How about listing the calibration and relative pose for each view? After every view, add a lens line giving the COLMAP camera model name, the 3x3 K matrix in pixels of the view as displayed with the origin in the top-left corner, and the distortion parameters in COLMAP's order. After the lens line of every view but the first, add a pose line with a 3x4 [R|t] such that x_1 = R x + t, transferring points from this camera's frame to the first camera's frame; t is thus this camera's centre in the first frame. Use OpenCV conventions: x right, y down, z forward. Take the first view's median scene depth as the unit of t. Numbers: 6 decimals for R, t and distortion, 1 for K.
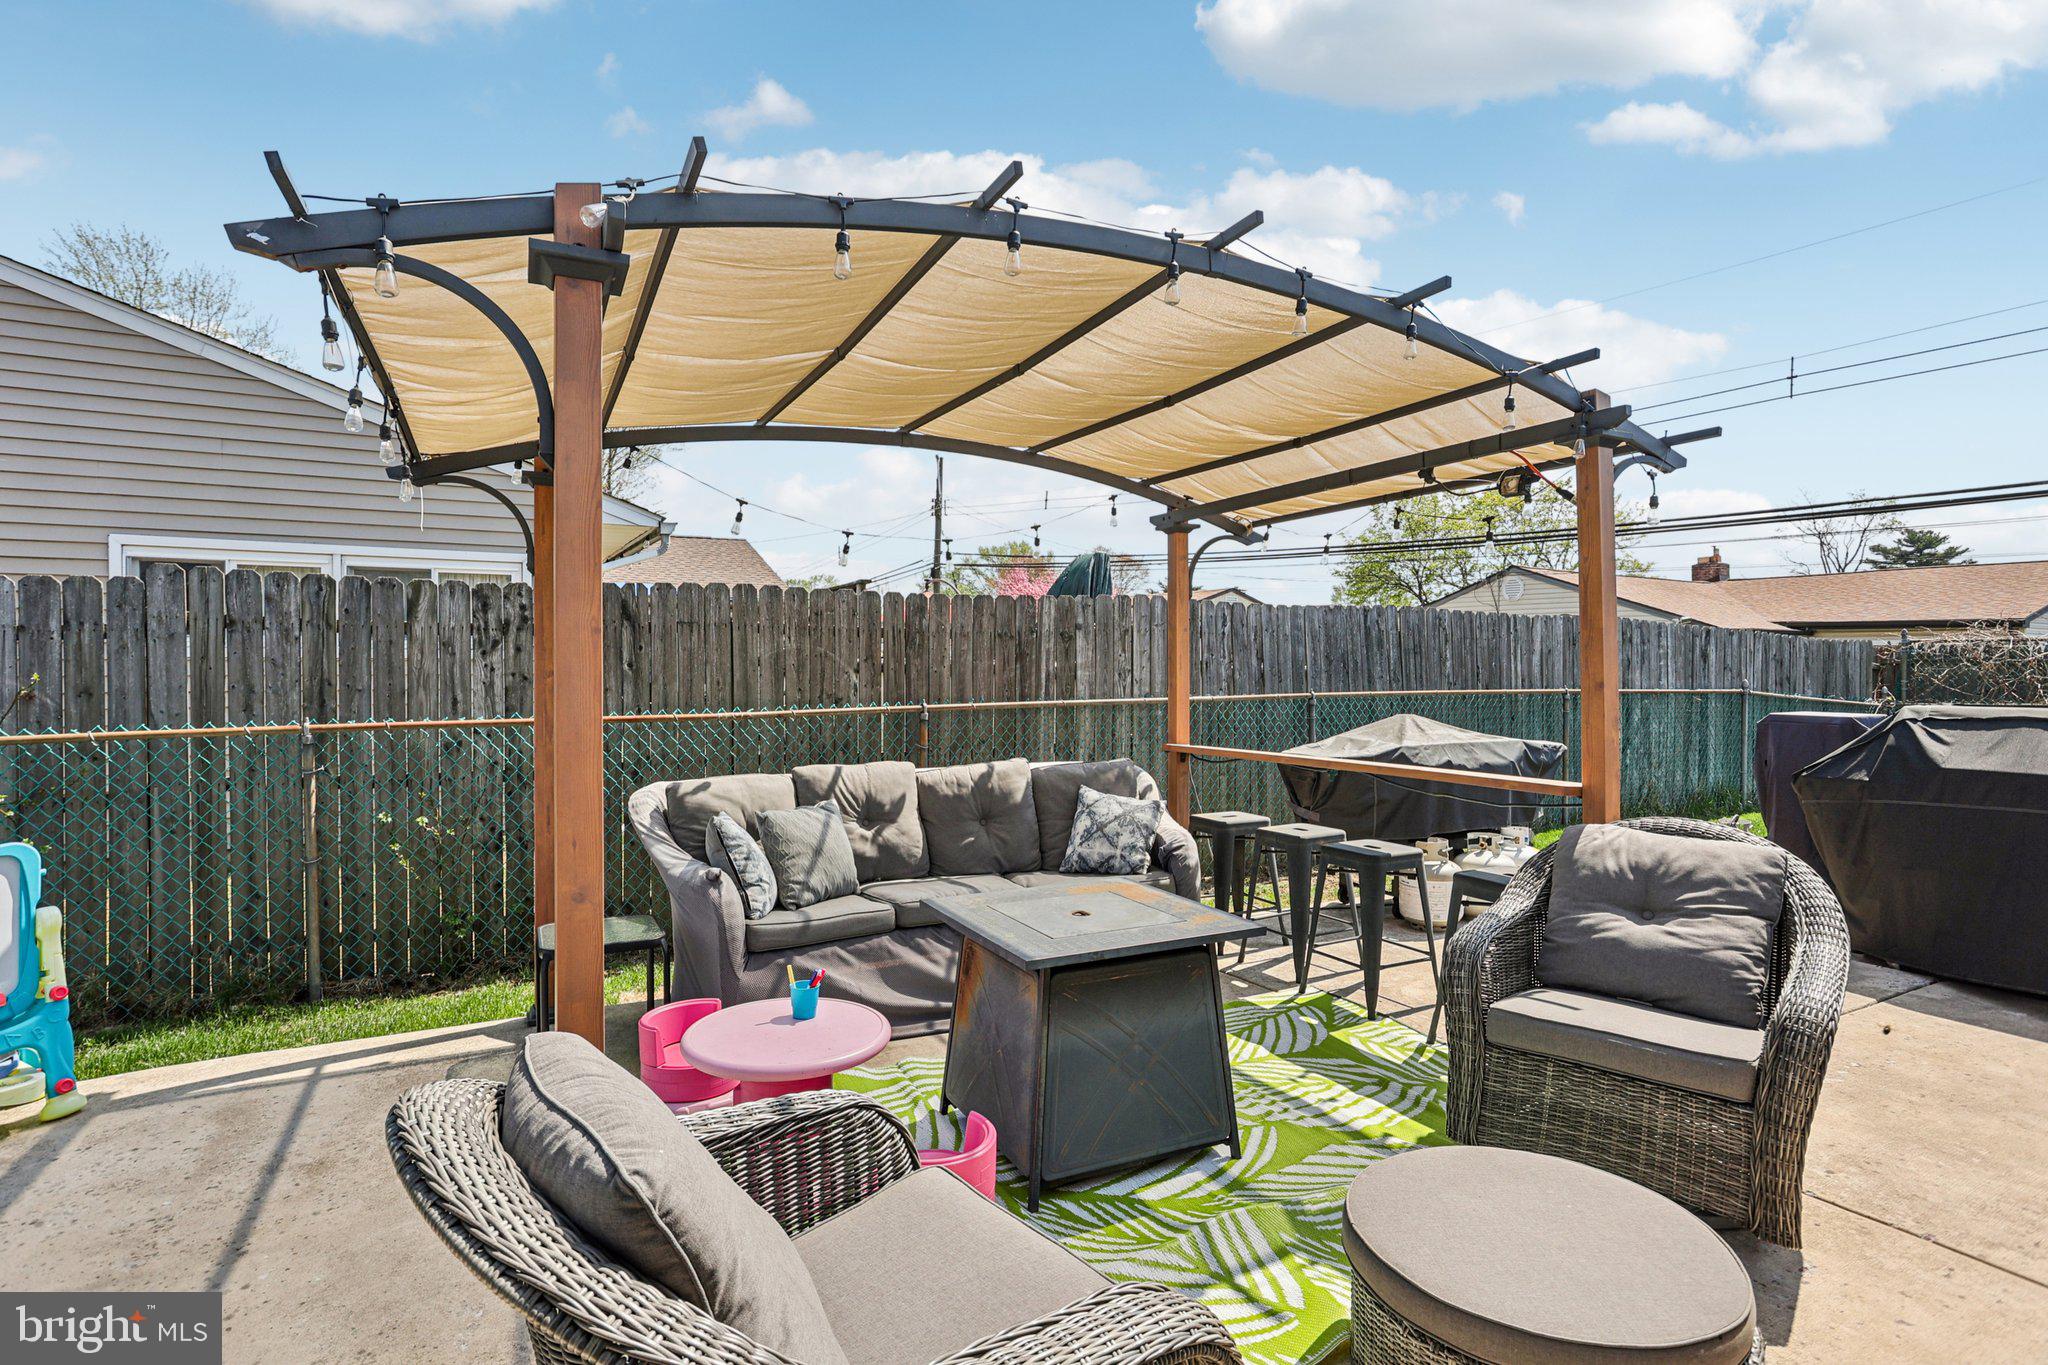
lens RADIAL K [[1036.3, 0, 1023.8], [0, 1036.3, 703.4], [0, 0, 1]] dist [-0.085319, 0.052316]
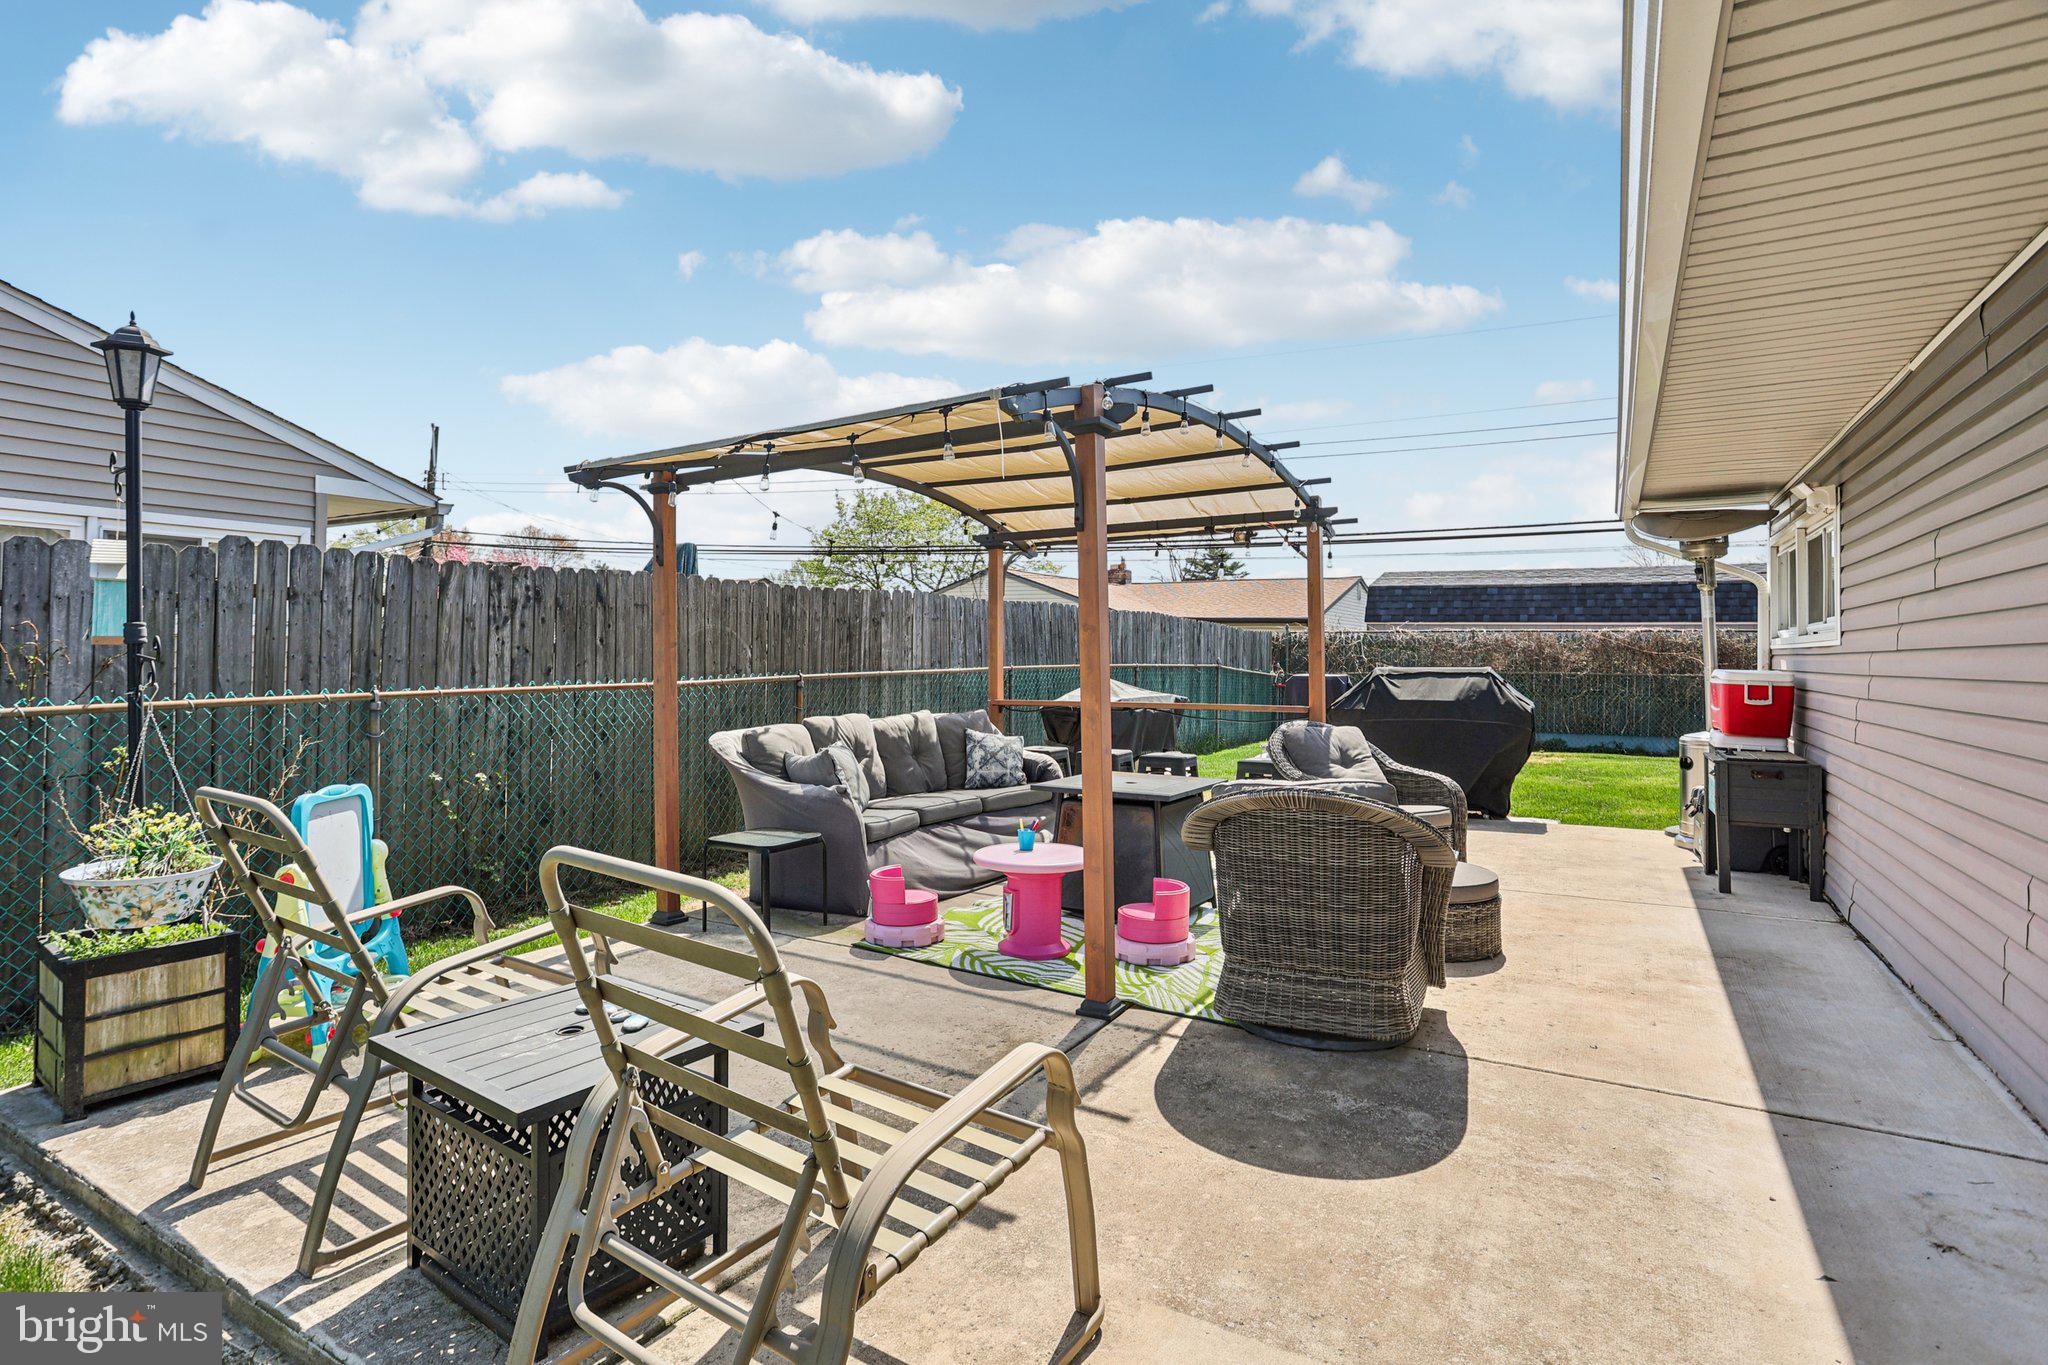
lens RADIAL K [[1017.9, 0, 1006.0], [0, 1017.9, 672.0], [0, 0, 1]] dist [-0.079529, 0.040624]
pose [[0.864542, -0.007851, 0.502500, -0.606261], [0.016357, 0.999788, -0.012521, 0.021779], [-0.502295, 0.019044, 0.864487, -0.226820]]
